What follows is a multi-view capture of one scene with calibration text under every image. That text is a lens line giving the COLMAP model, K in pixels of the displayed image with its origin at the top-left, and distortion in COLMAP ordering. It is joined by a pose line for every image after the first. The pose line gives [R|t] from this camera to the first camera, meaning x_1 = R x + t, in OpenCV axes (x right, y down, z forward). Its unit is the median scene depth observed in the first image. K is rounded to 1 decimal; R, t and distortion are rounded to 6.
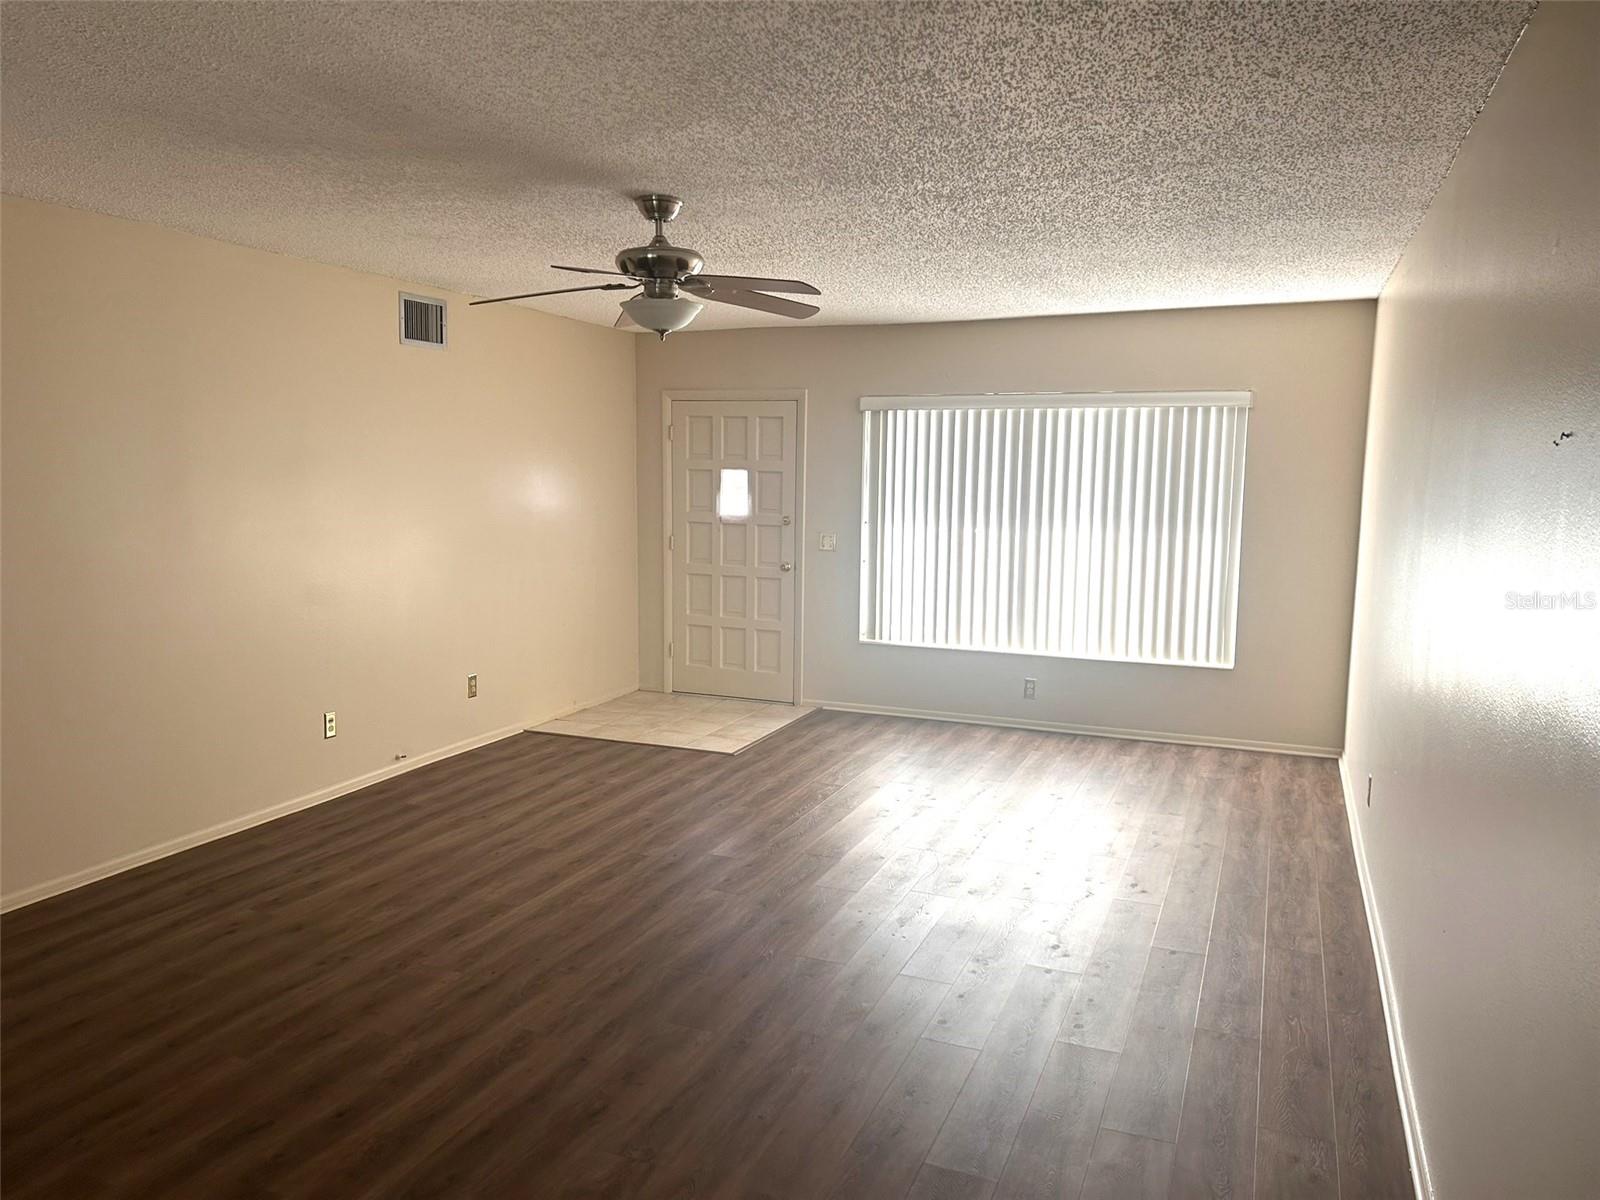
lens RADIAL K [[1192.4, 0, 781.8], [0, 1192.4, 628.8], [0, 0, 1]] dist [0.086454, 0.000062]
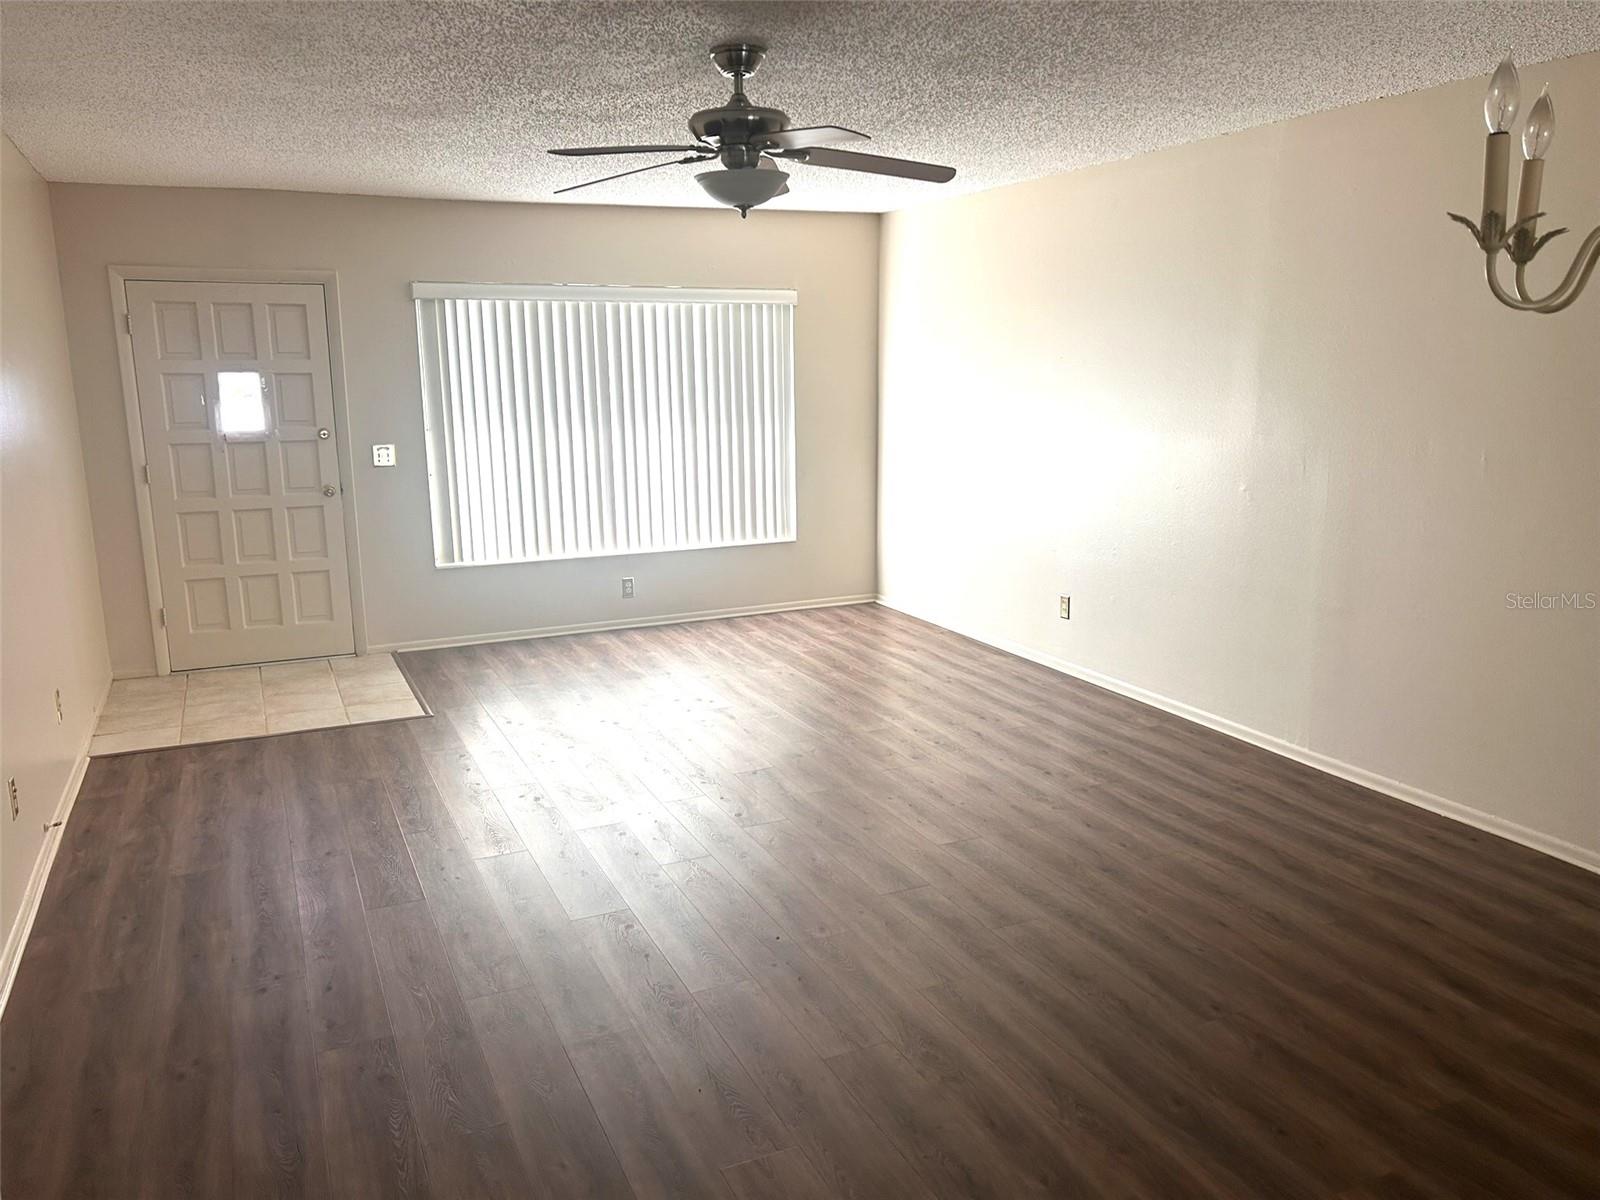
lens RADIAL K [[1214.6, 0, 800.0], [0, 1214.6, 600.0], [0, 0, 1]] dist [0.072208, -0.070727]
pose [[0.679669, -0.161393, 0.715544, -0.431534], [0.121324, 0.986793, 0.107333, -0.032101], [-0.723416, 0.013862, 0.690273, 0.206300]]
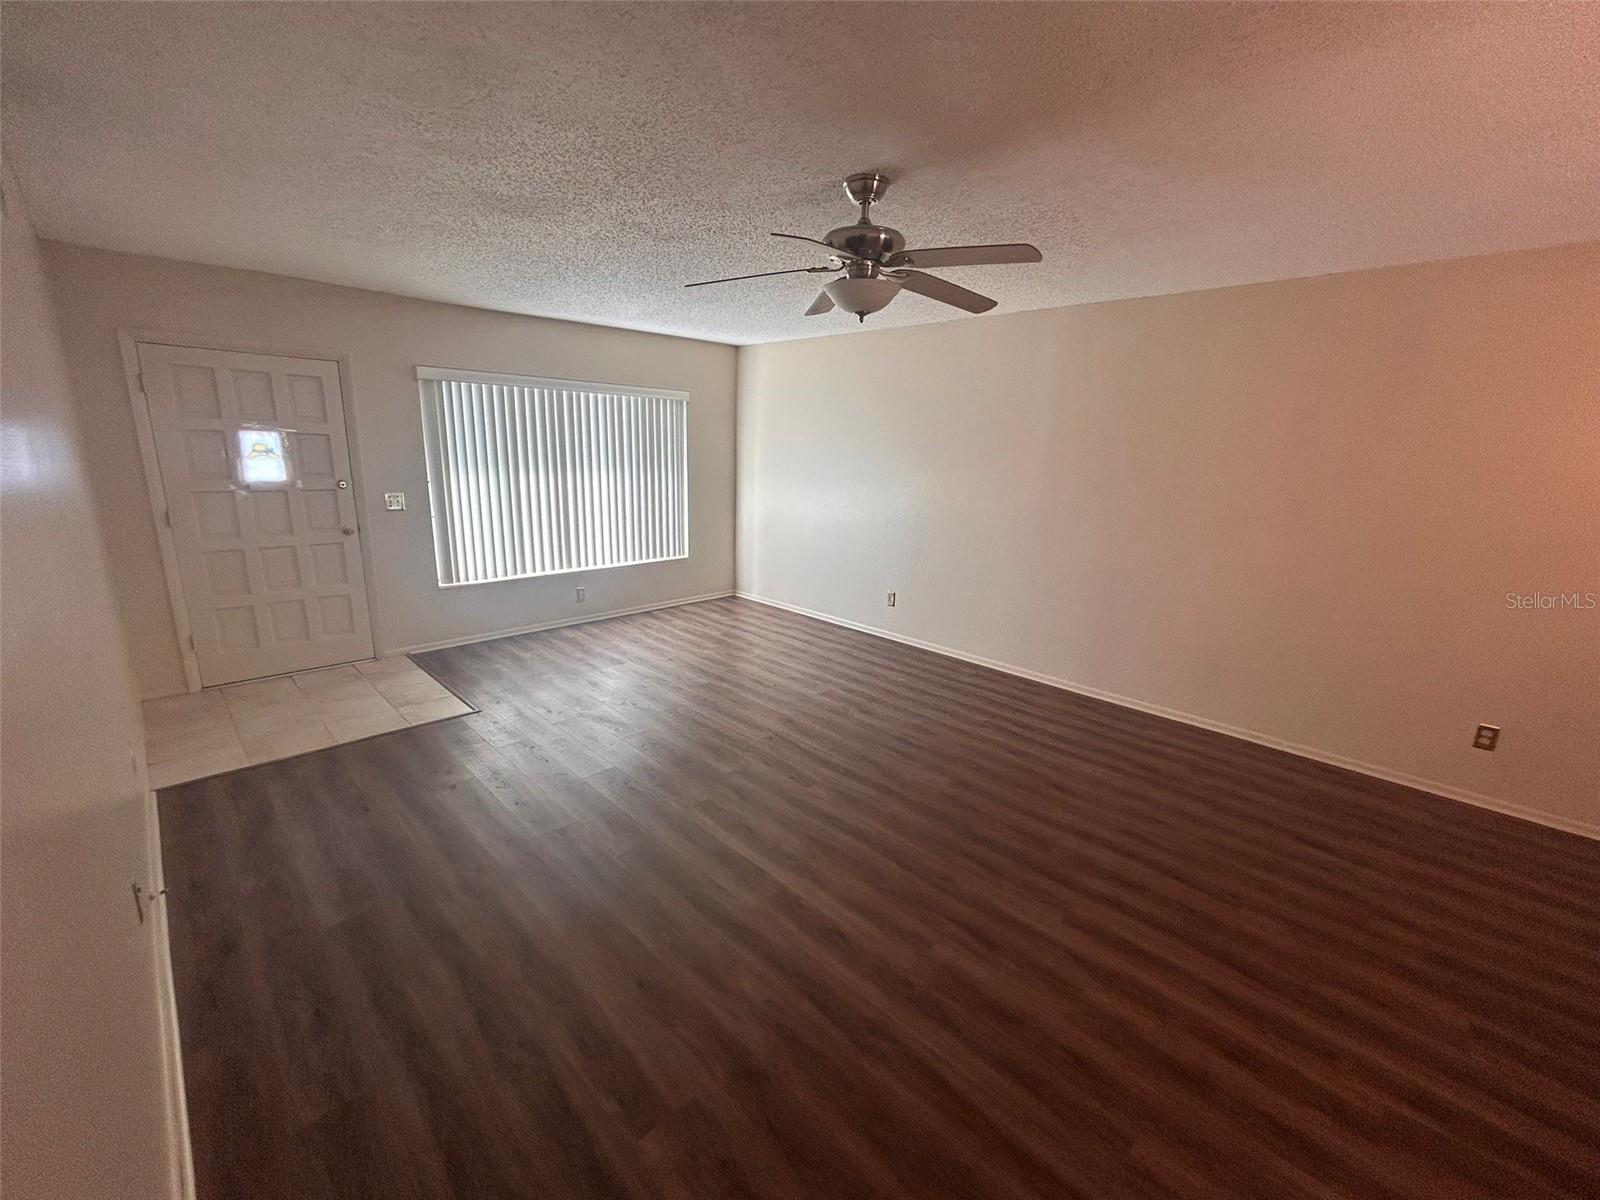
lens RADIAL K [[651.1, 0, 802.3], [0, 651.1, 598.0], [0, 0, 1]] dist [-0.000012, 0.000153]
pose [[0.373649, -0.211500, 0.903136, -0.401583], [0.105336, 0.977034, 0.185226, -0.063509], [-0.921570, 0.025924, 0.387346, 0.474960]]
